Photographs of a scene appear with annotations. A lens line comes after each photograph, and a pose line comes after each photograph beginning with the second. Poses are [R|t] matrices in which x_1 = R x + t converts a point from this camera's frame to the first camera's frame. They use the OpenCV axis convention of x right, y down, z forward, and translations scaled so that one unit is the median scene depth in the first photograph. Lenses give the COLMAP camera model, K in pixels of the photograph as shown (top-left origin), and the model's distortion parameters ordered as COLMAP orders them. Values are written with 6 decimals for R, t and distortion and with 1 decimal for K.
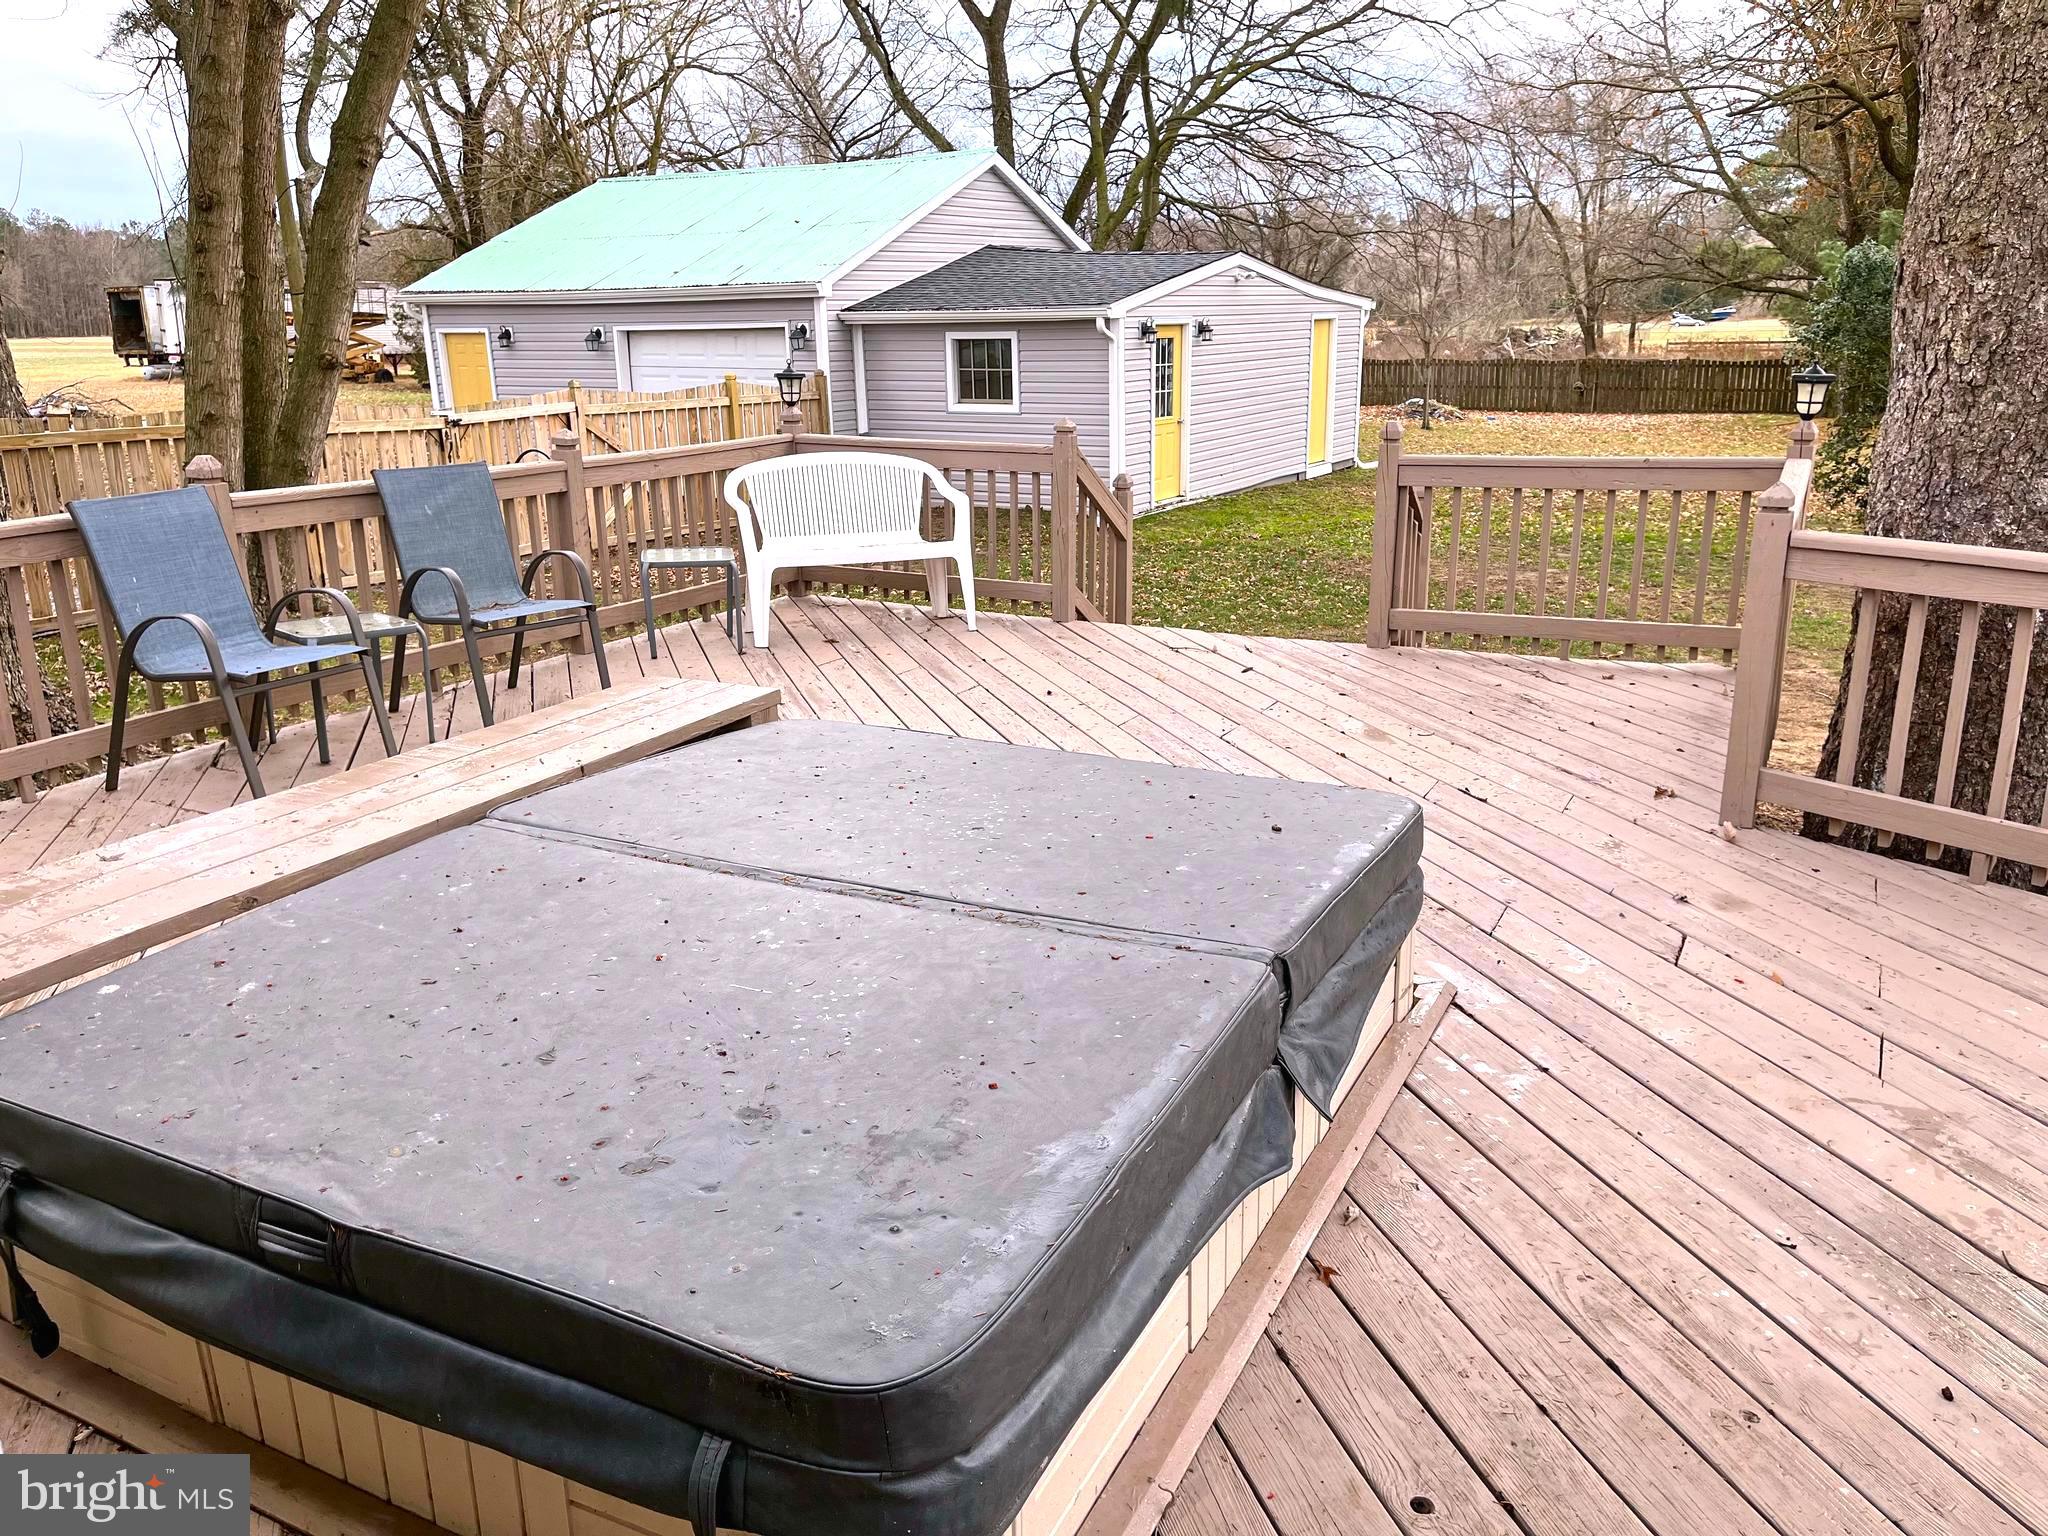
lens RADIAL K [[1544.8, 0, 1031.2], [0, 1544.8, 781.3], [0, 0, 1]] dist [0.037343, 0.003032]
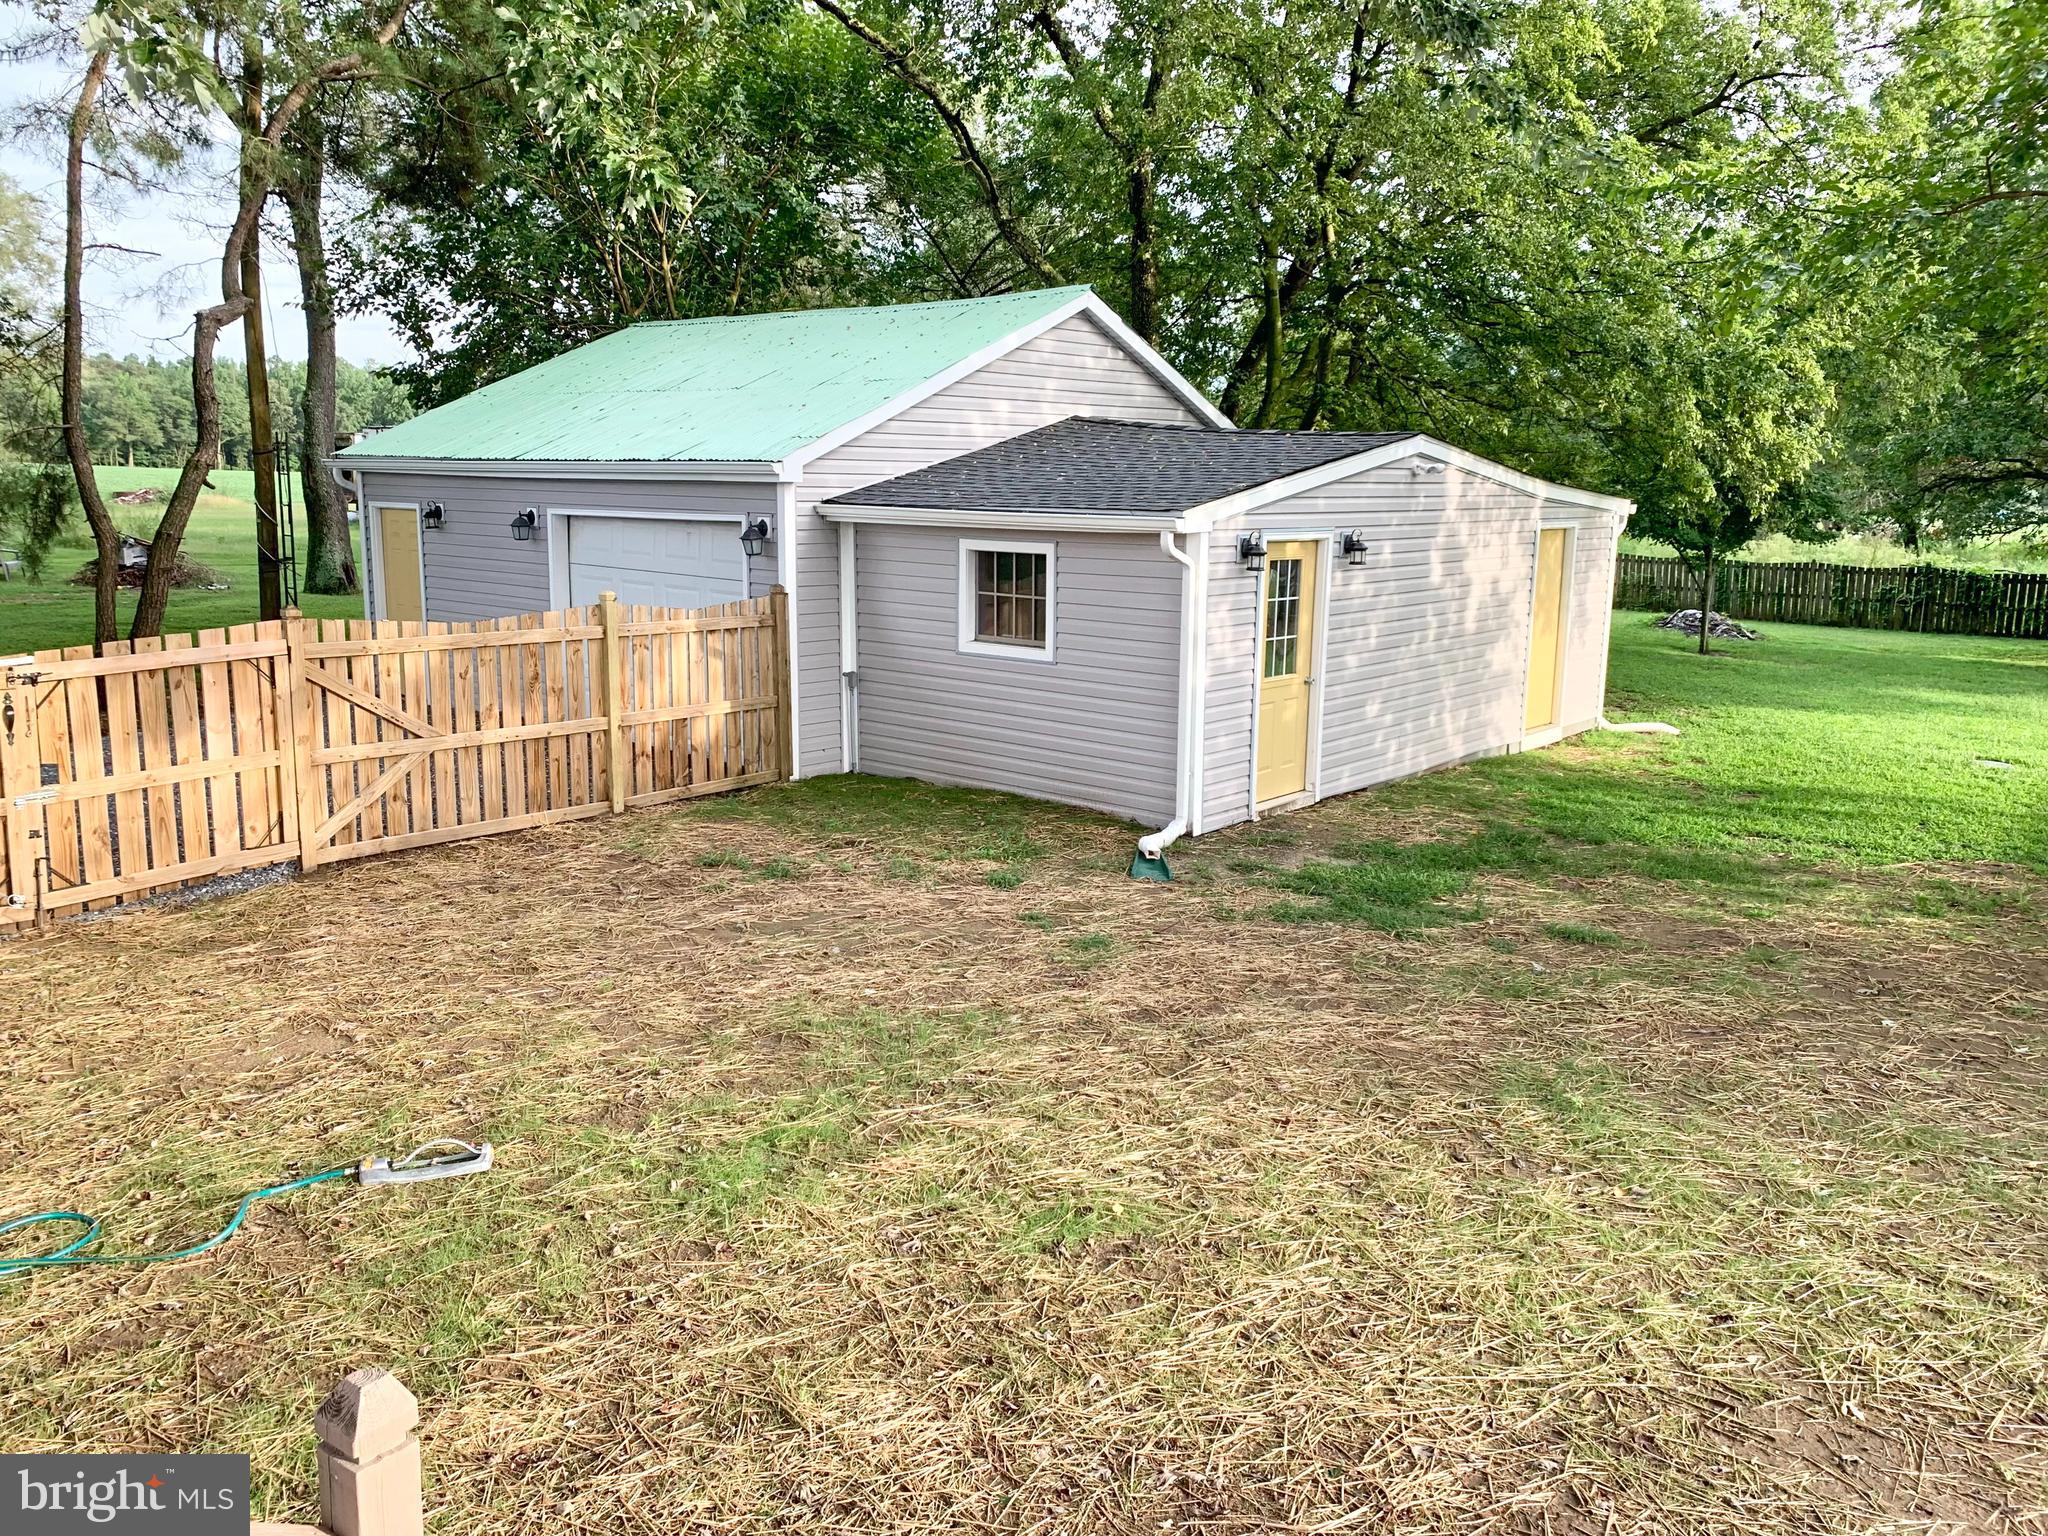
lens RADIAL K [[1623.7, 0, 1025.7], [0, 1623.7, 767.4], [0, 0, 1]] dist [0.034890, -0.006564]
pose [[0.987843, 0.059032, -0.143814, 0.083043], [-0.075330, 0.991000, -0.110658, -0.115879], [0.135987, 0.120146, 0.983398, 0.321801]]
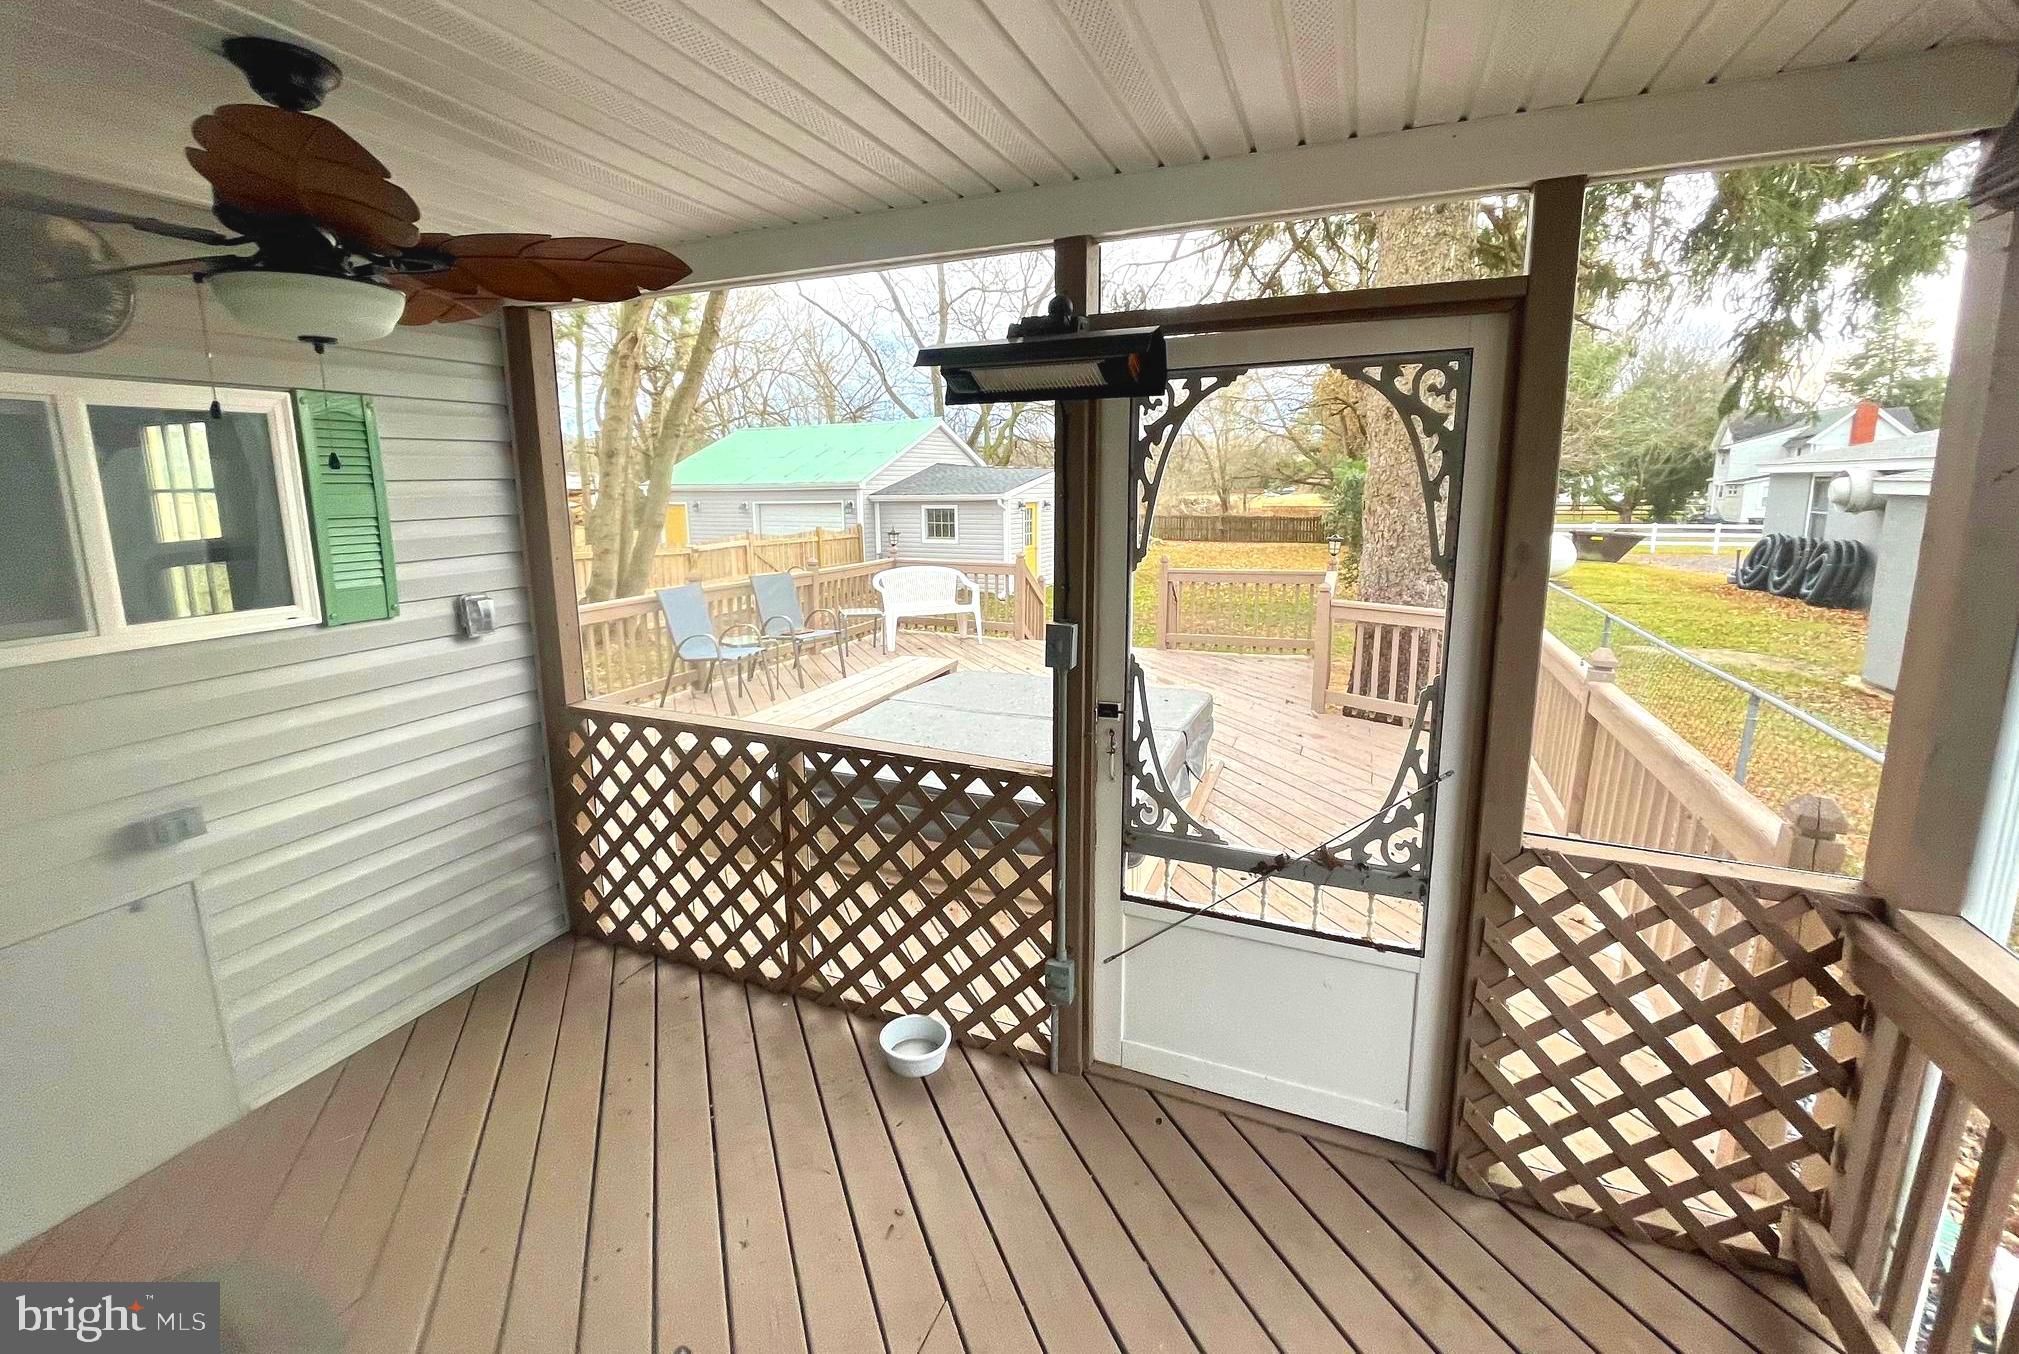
lens RADIAL K [[843.3, 0, 971.5], [0, 843.3, 640.0], [0, 0, 1]] dist [-0.003800, -0.000125]
pose [[0.998899, -0.004993, 0.046639, -0.042764], [0.010302, 0.993393, -0.114295, 0.014686], [-0.045760, 0.114650, 0.992351, -0.086525]]
